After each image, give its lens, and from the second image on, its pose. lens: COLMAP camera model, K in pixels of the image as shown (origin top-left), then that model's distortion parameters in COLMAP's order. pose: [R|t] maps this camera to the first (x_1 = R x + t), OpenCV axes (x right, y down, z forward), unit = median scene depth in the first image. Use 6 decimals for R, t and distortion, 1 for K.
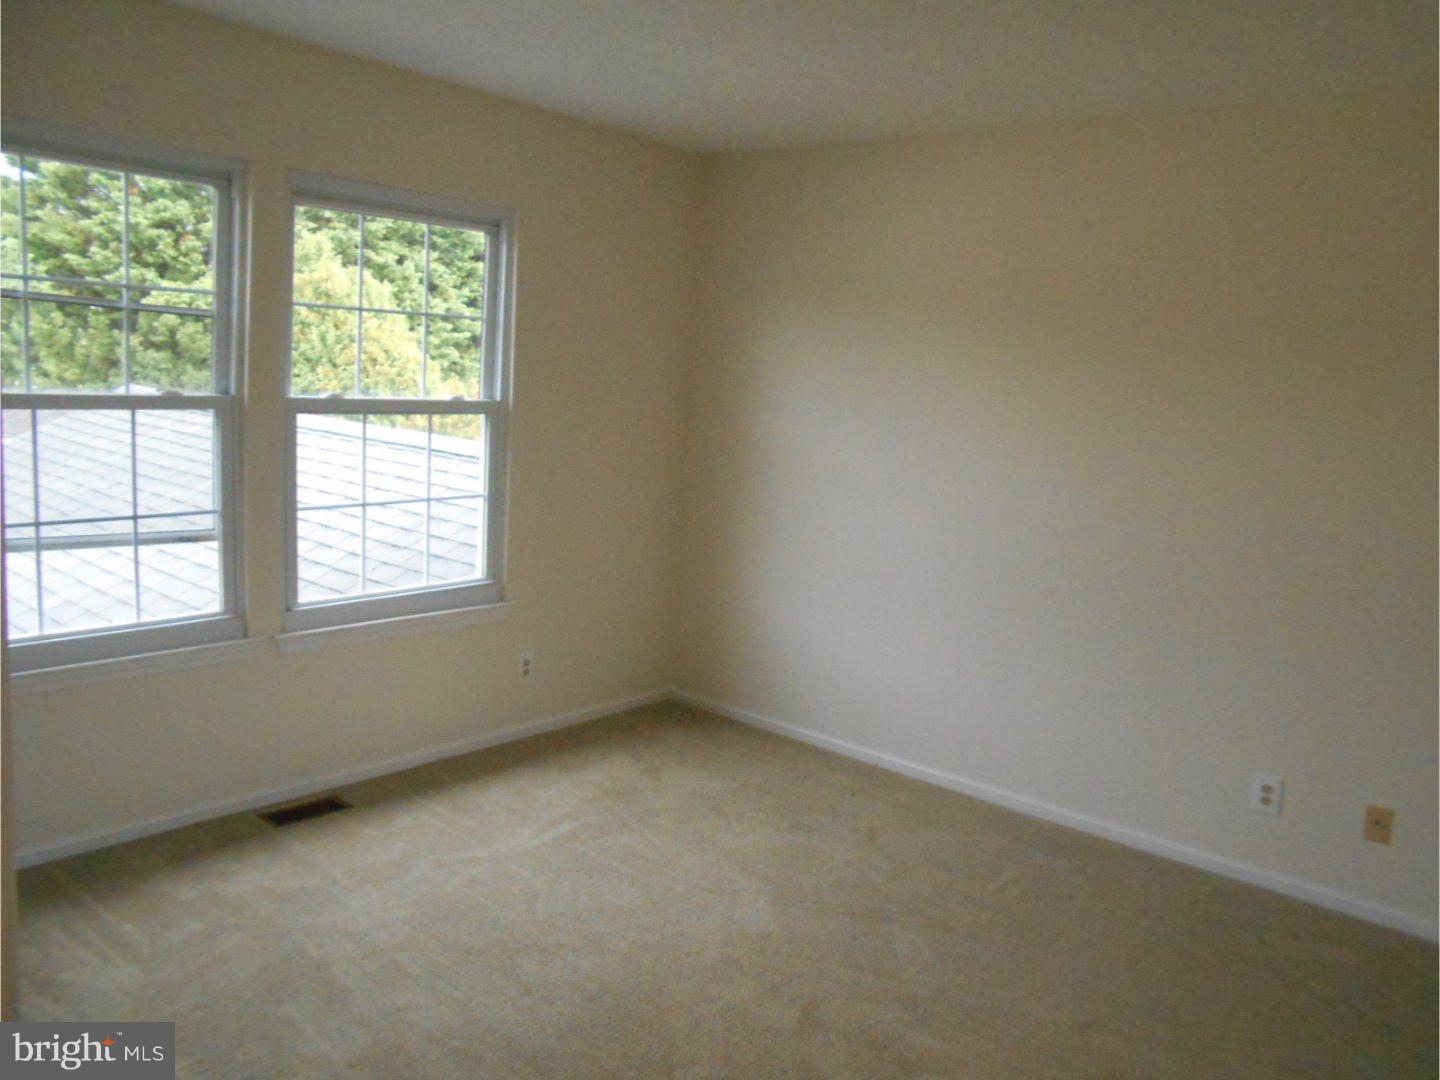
lens RADIAL K [[1137.2, 0, 713.2], [0, 1137.2, 543.7], [0, 0, 1]] dist [-0.011430, 0.008860]
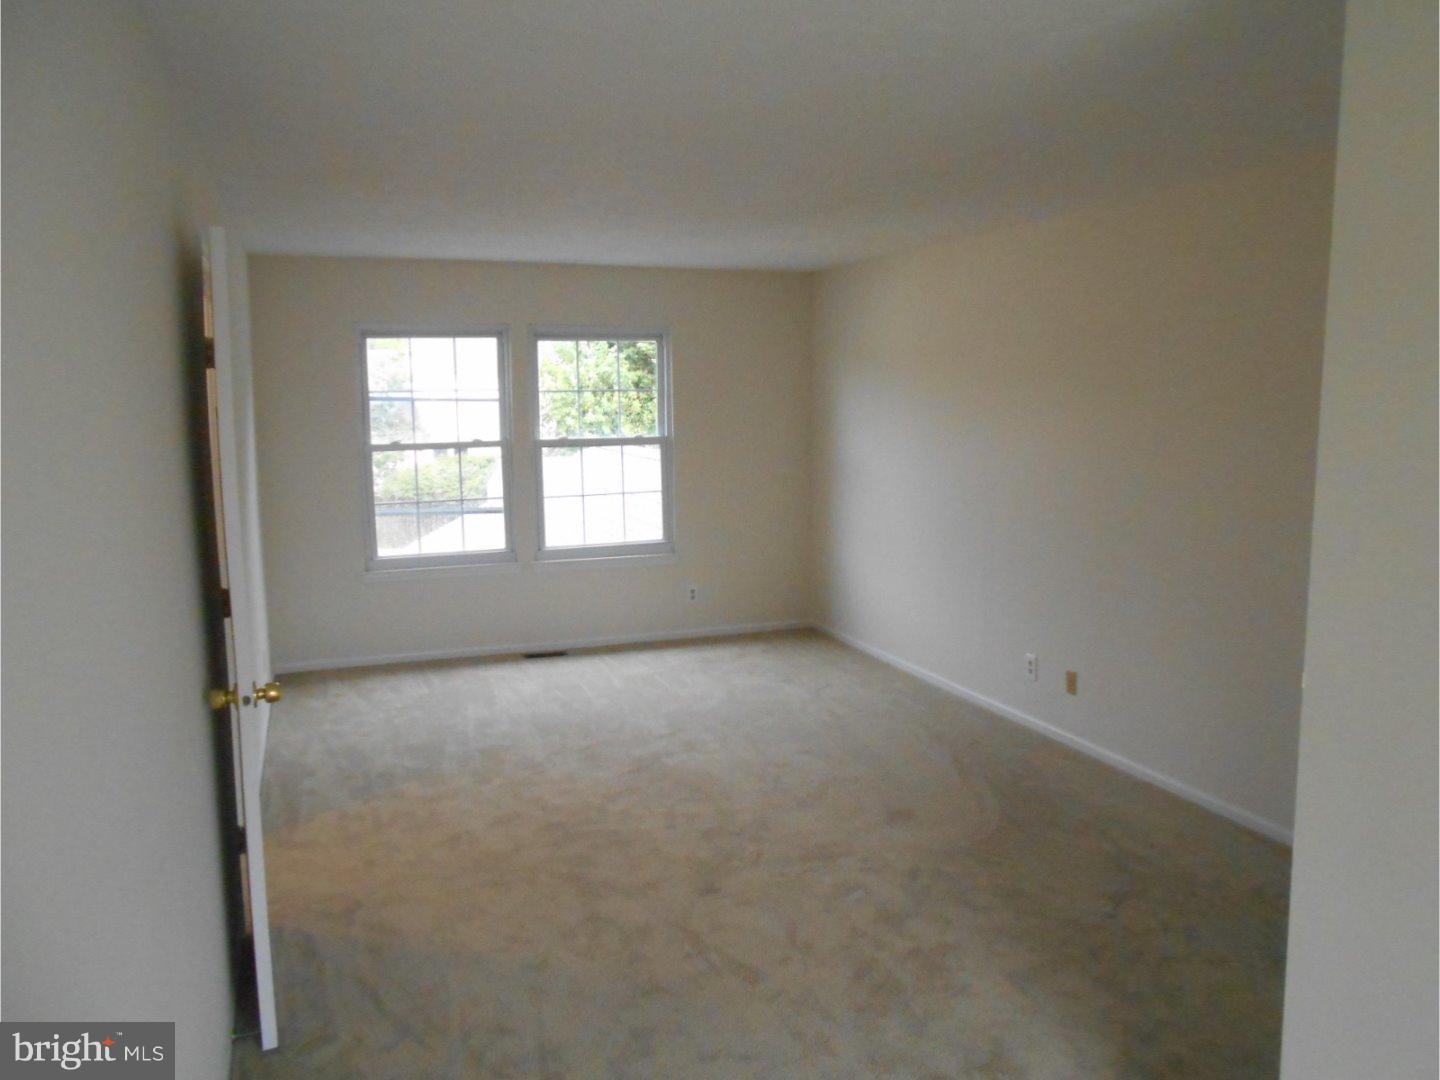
lens RADIAL K [[1090.6, 0, 718.7], [0, 1090.6, 573.8], [0, 0, 1]] dist [-0.003830, 0.002879]
pose [[0.872773, 0.011520, -0.487990, 0.758027], [-0.014736, 0.999888, -0.002750, 0.095213], [0.487904, 0.009591, 0.872845, -0.449708]]
